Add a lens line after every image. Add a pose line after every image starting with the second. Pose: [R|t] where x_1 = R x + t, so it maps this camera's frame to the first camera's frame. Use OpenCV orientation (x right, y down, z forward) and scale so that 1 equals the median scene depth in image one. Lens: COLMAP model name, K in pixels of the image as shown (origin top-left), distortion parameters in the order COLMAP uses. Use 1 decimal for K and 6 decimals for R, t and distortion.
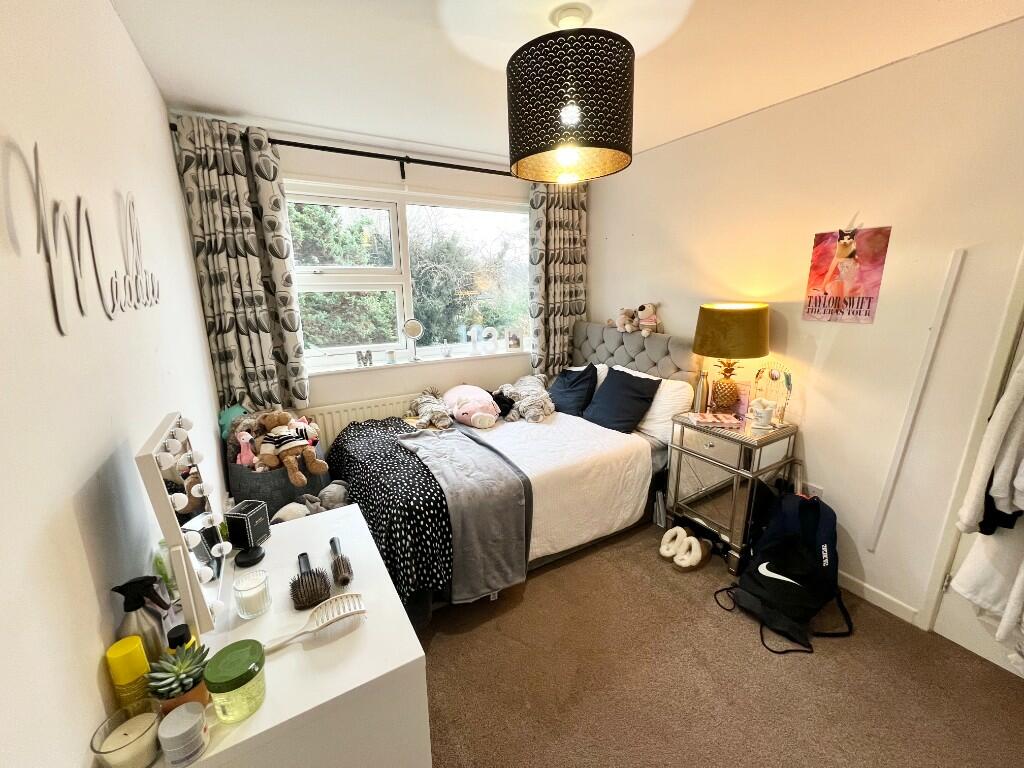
lens RADIAL K [[410.2, 0, 512.0], [0, 410.2, 380.4], [0, 0, 1]] dist [-0.005967, 0.000666]
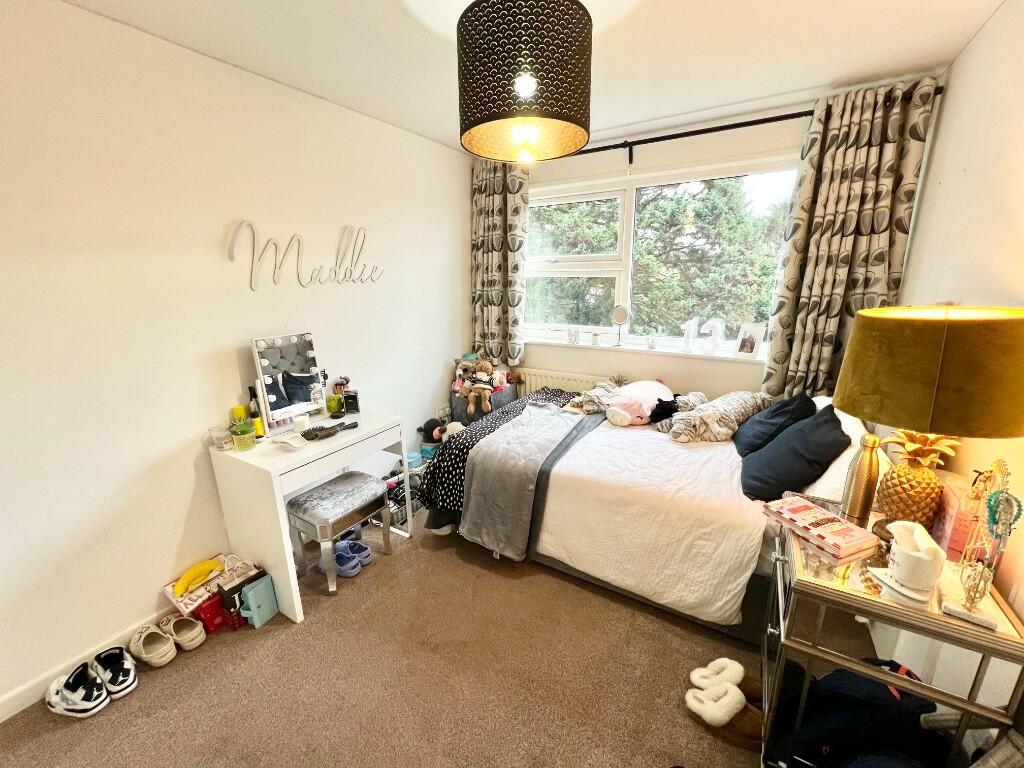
lens RADIAL K [[410.2, 0, 513.3], [0, 410.2, 382.8], [0, 0, 1]] dist [-0.005967, 0.000666]
pose [[0.478074, 0.222957, -0.849550, 0.663489], [-0.194207, 0.970137, 0.145317, -0.074850], [0.856580, 0.095516, 0.507097, 0.354045]]
